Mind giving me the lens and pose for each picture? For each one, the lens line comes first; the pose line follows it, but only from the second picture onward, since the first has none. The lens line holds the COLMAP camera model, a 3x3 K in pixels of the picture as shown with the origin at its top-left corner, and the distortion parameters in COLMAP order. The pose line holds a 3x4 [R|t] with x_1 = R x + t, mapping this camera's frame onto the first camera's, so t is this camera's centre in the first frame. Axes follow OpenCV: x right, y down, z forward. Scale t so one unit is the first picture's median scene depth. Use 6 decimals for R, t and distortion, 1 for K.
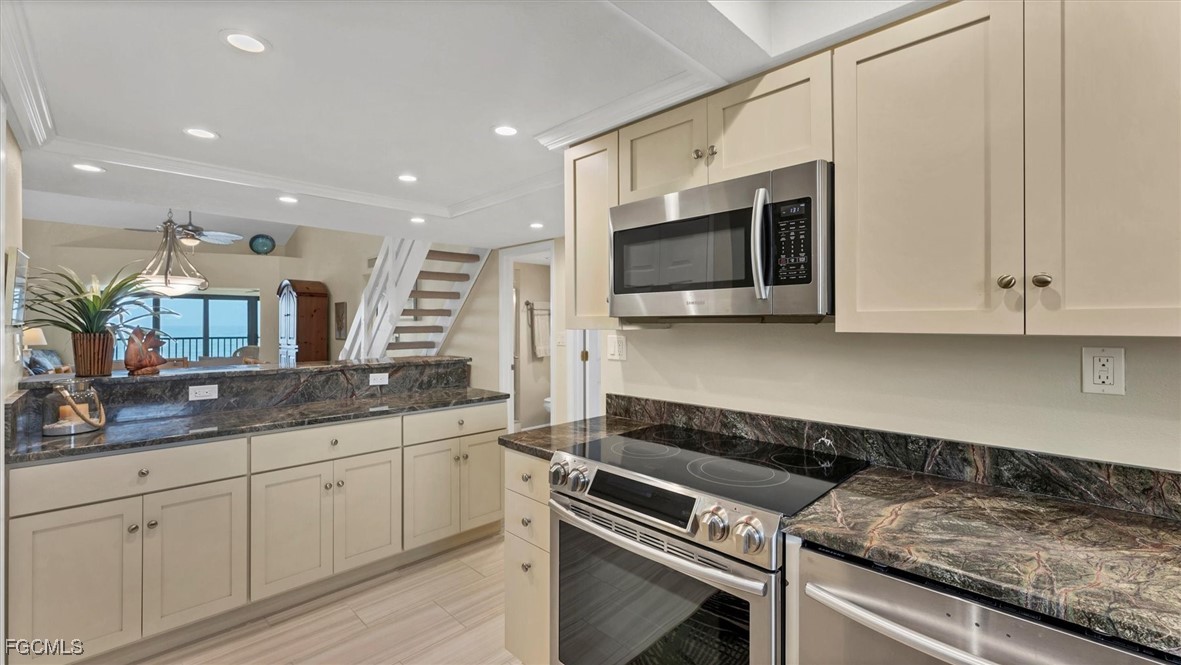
lens RADIAL K [[494.1, 0, 590.2], [0, 494.1, 324.7], [0, 0, 1]] dist [-0.002009, -0.000483]
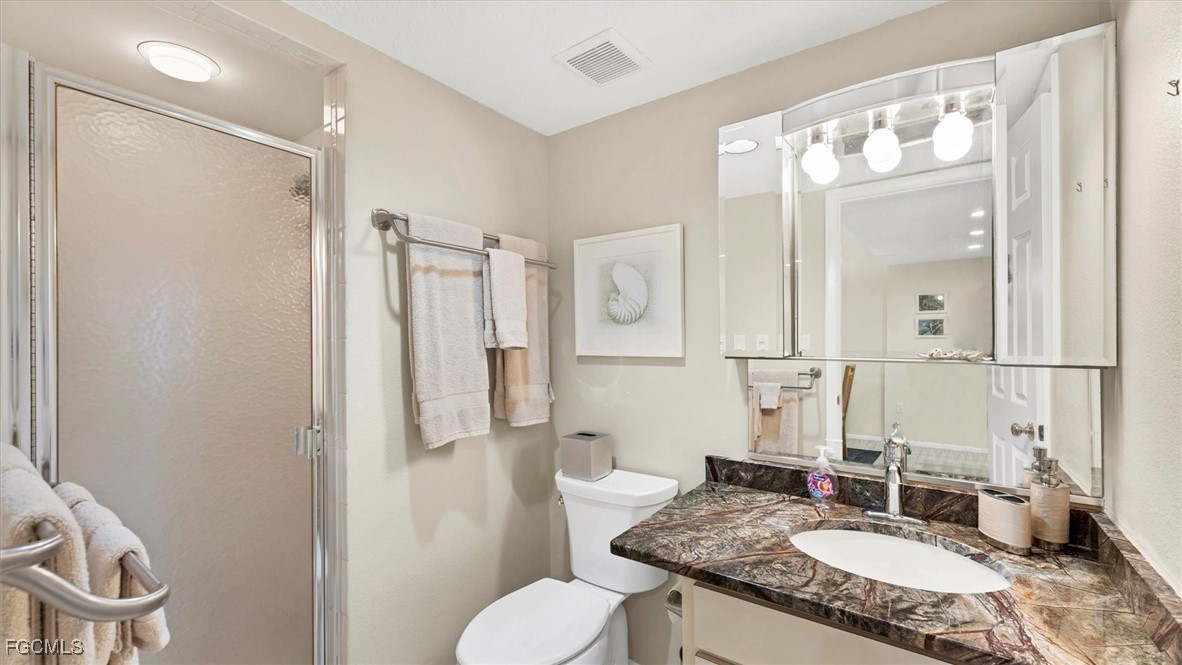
lens RADIAL K [[494.5, 0, 588.3], [0, 494.5, 335.6], [0, 0, 1]] dist [-0.002009, -0.000483]
pose [[0.986583, -0.003433, 0.163227, -0.069328], [0.003894, 0.999989, -0.002501, 0.012850], [-0.163217, 0.003103, 0.986585, 0.751143]]
